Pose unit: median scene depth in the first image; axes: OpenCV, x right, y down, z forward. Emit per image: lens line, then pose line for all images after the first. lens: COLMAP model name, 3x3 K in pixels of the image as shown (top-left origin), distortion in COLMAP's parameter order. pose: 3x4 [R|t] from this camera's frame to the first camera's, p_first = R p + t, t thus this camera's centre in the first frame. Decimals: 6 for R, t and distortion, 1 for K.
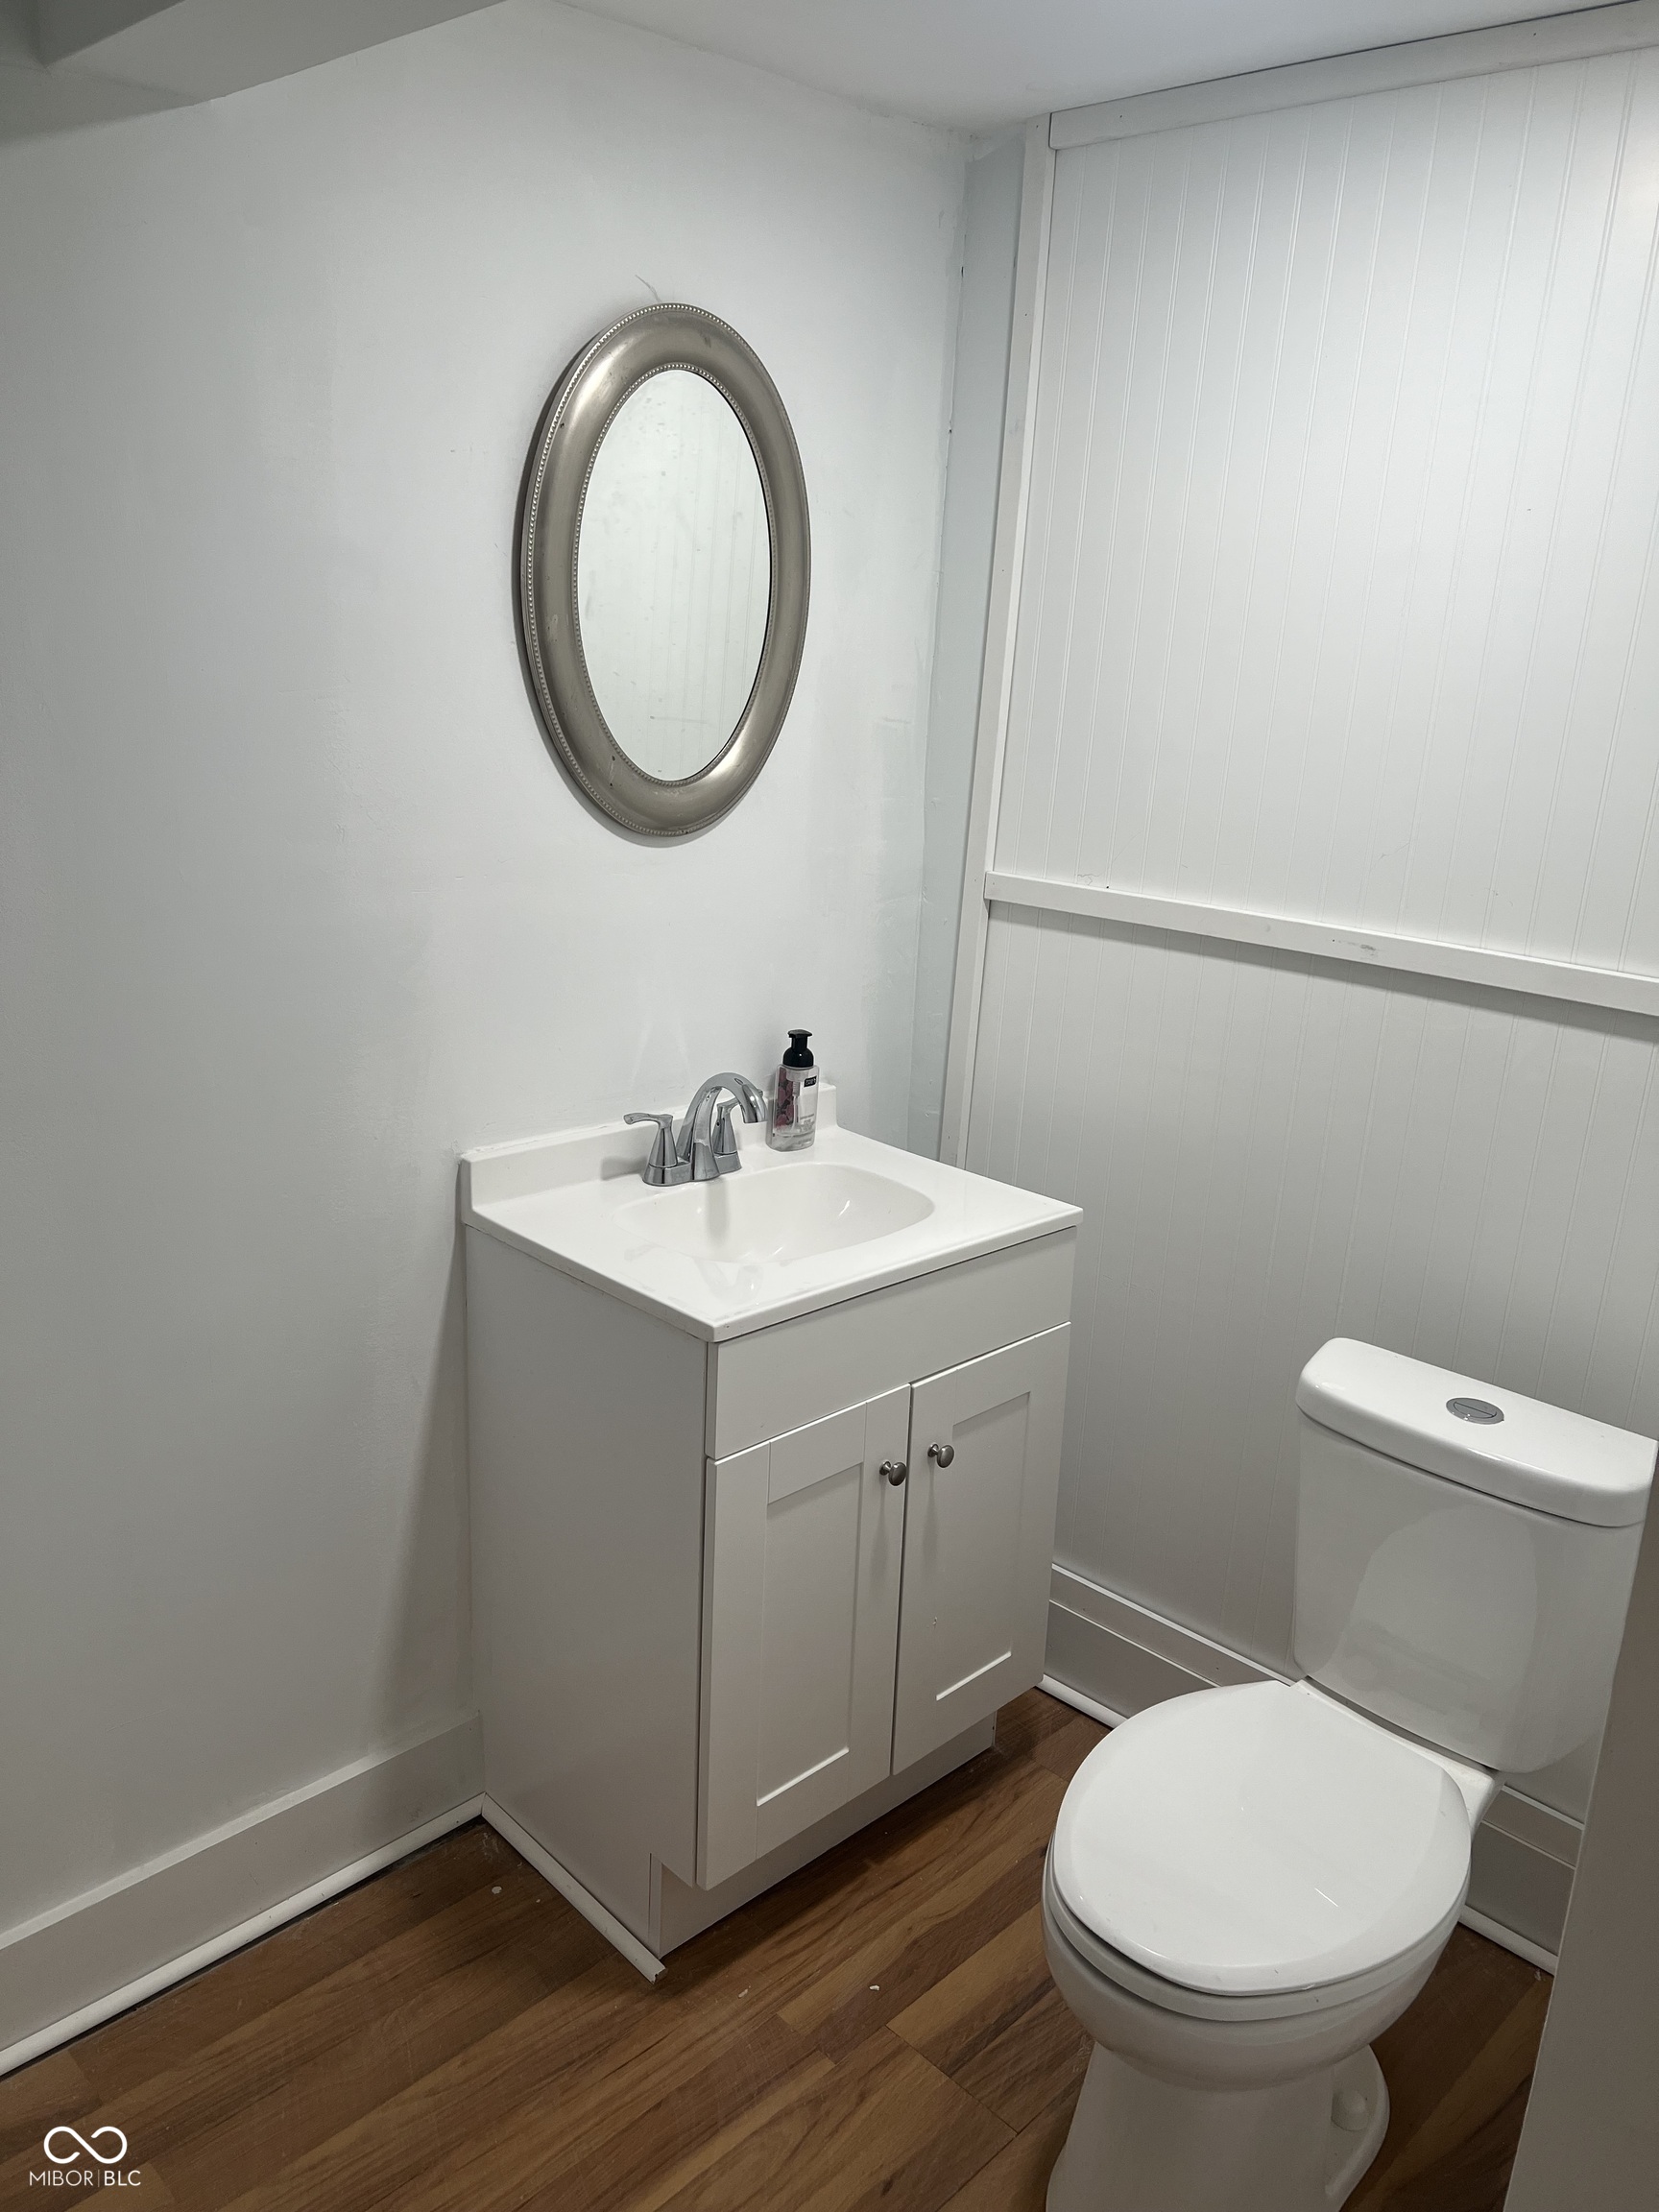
lens RADIAL K [[1663.0, 0, 829.5], [0, 1663.0, 1106.0], [0, 0, 1]] dist [0.048108, -0.091704]
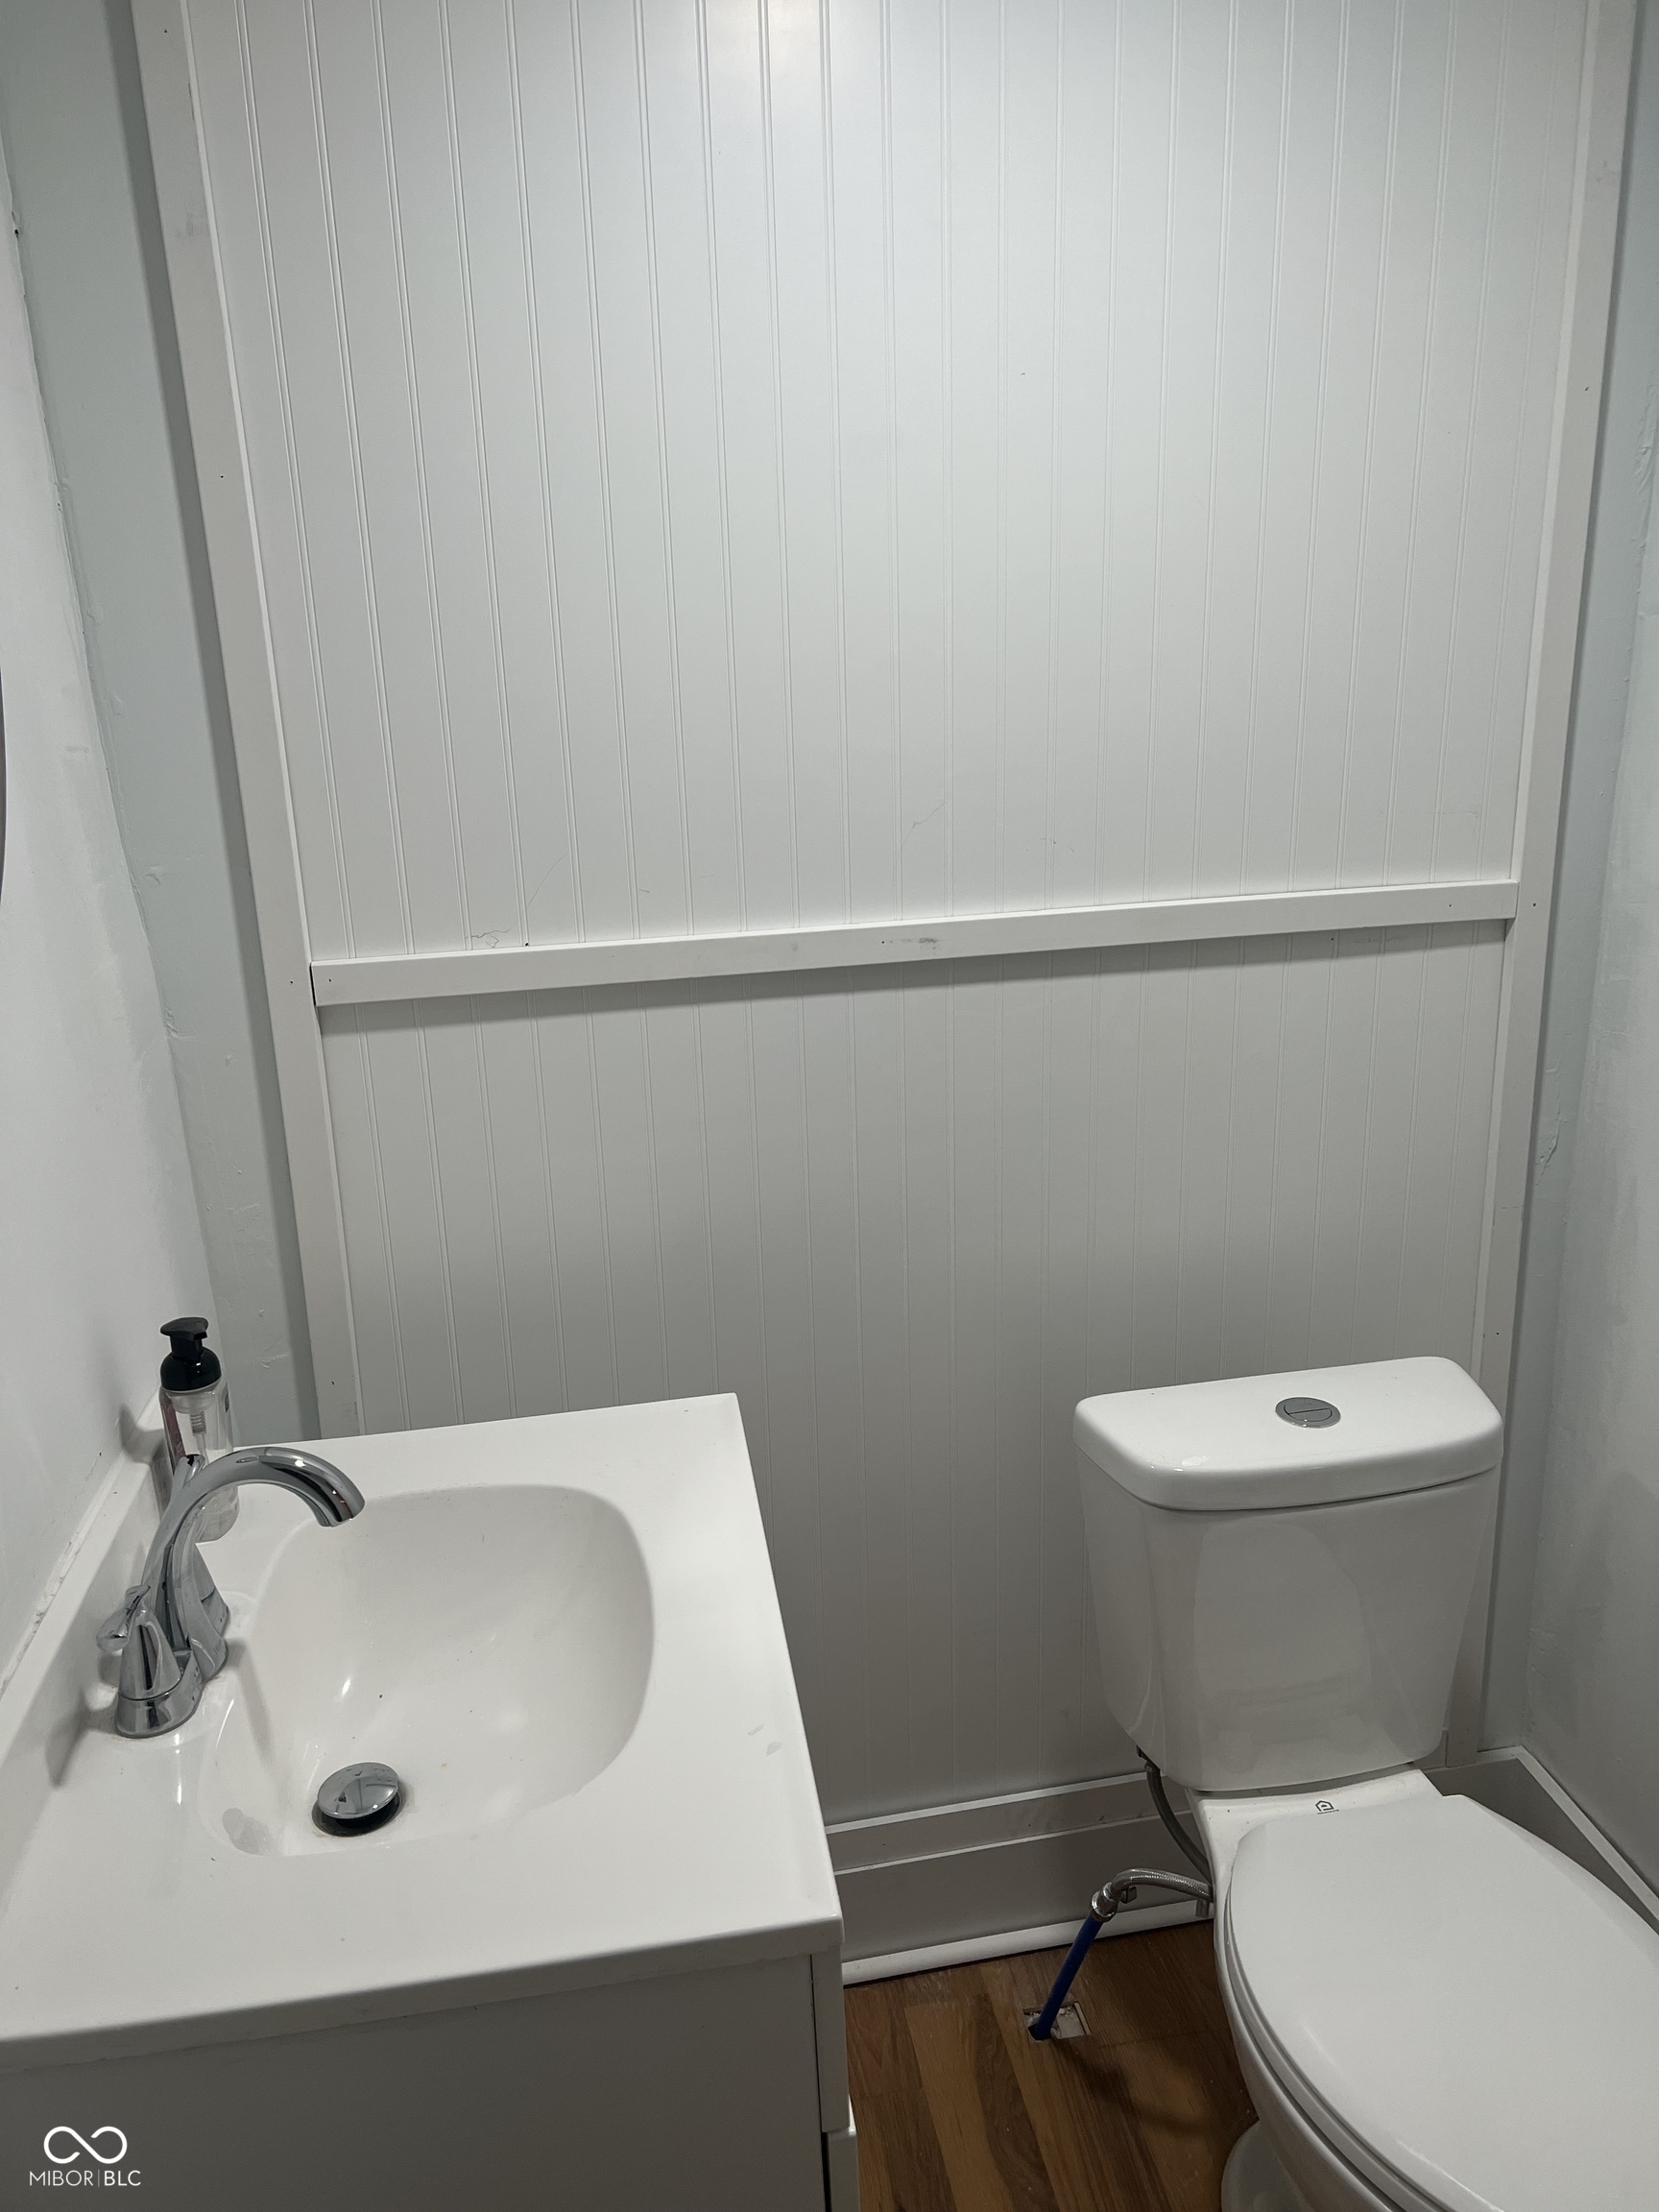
lens RADIAL K [[1598.9, 0, 831.9], [0, 1598.9, 1067.5], [0, 0, 1]] dist [0.035068, -0.076176]
pose [[0.577584, -0.277151, 0.767844, -0.273673], [0.279511, 0.950891, 0.132969, -0.132129], [-0.766988, 0.137820, 0.626686, 0.485019]]
